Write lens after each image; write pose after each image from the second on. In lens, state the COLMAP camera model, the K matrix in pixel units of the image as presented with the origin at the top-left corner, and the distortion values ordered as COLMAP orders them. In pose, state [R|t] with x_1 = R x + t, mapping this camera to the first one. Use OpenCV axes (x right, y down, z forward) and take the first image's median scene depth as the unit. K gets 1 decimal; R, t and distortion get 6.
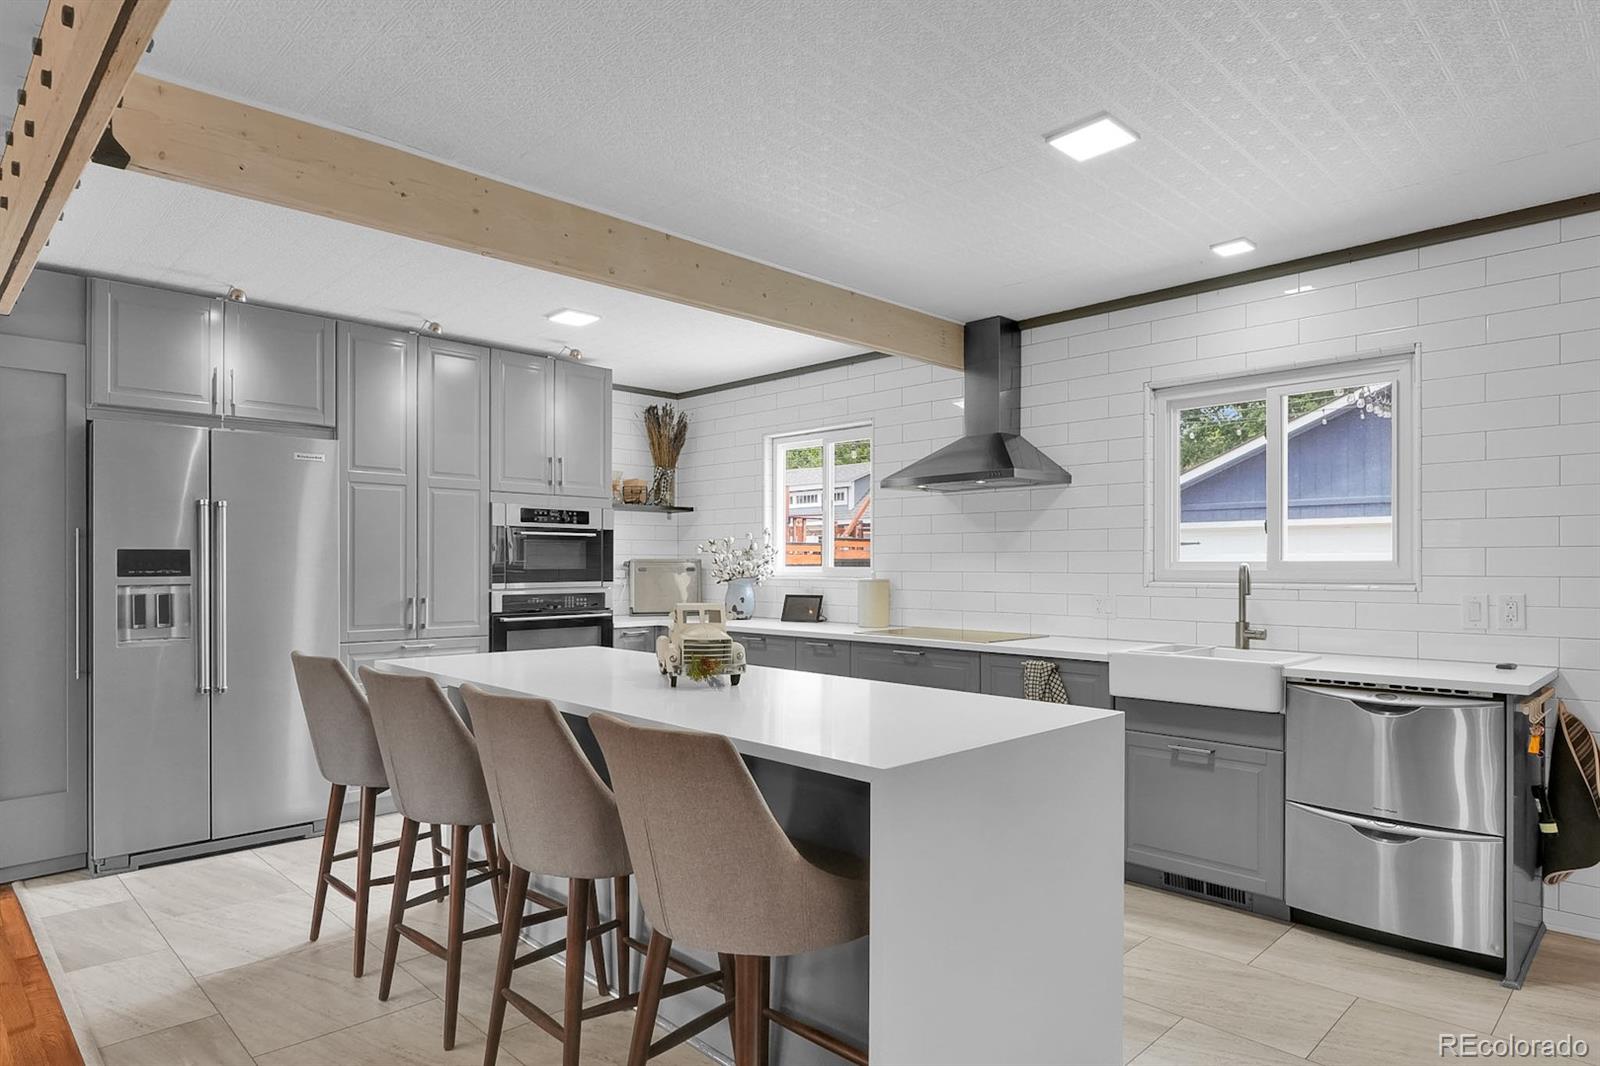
lens RADIAL K [[922.9, 0, 799.1], [0, 922.9, 558.5], [0, 0, 1]] dist [-0.002071, -0.002072]
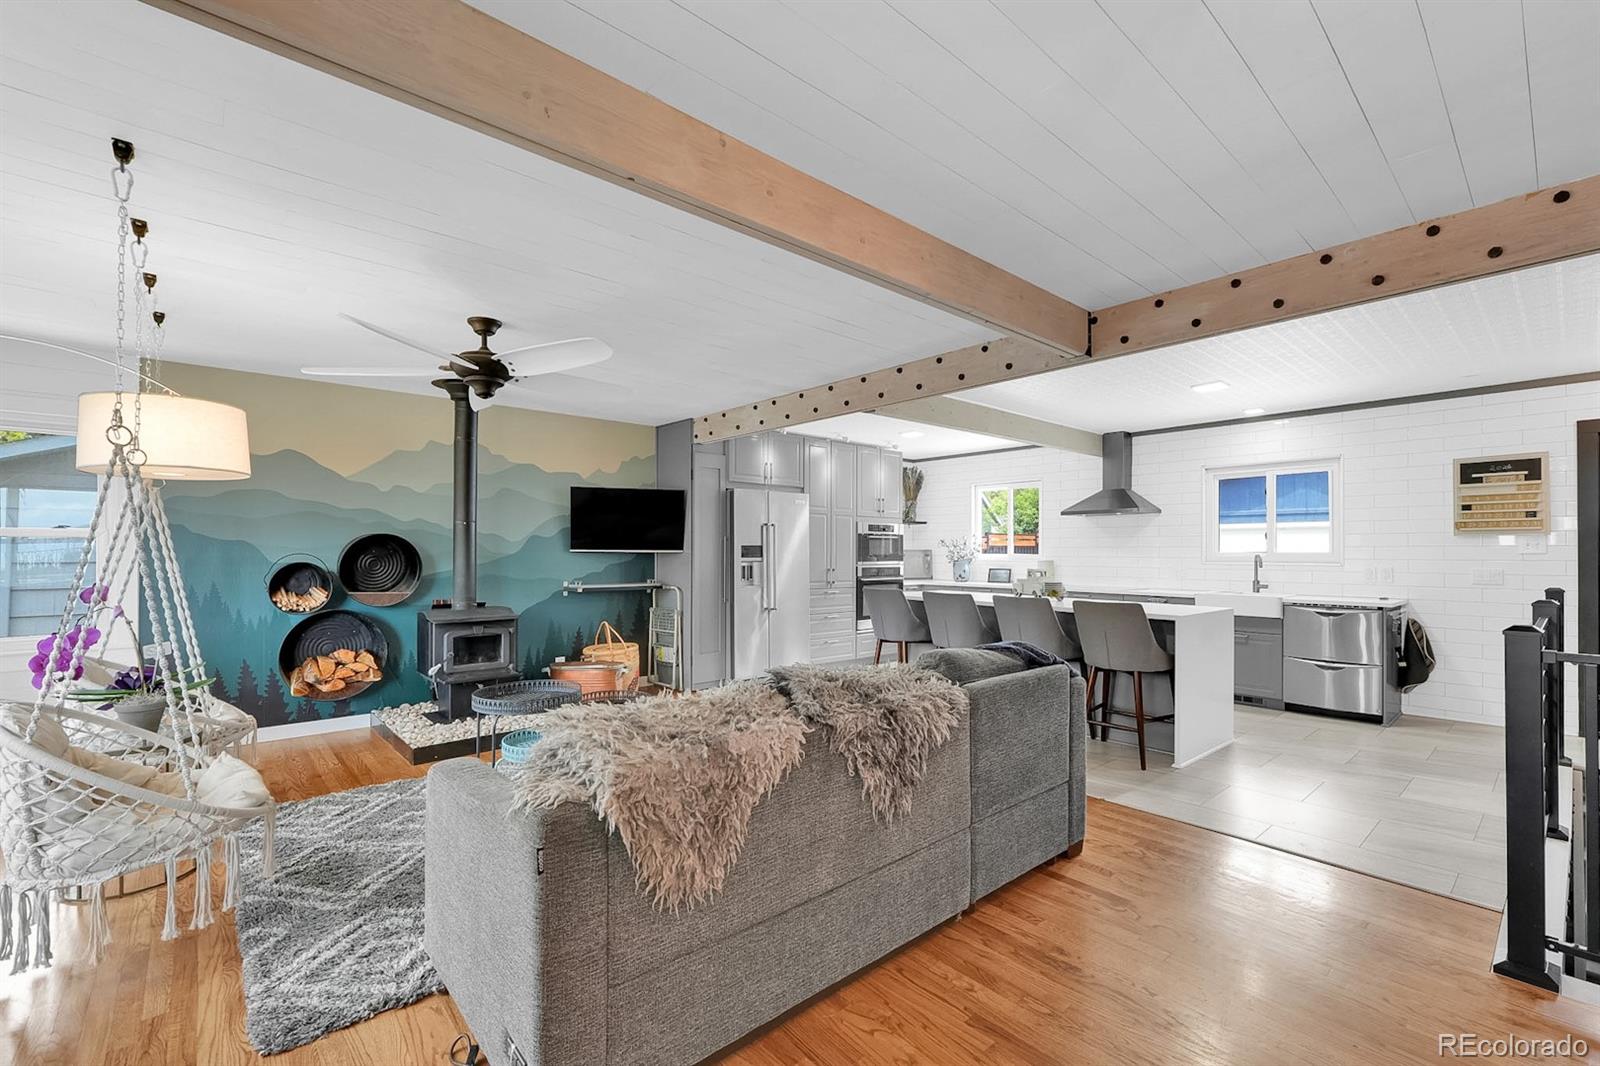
lens RADIAL K [[682.5, 0, 795.6], [0, 682.5, 544.9], [0, 0, 1]] dist [0.000915, 0.000141]
pose [[0.997748, 0.002562, -0.067026, -0.491305], [-0.002723, 0.999994, -0.002317, -0.008044], [0.067020, 0.002495, 0.997749, -0.672963]]
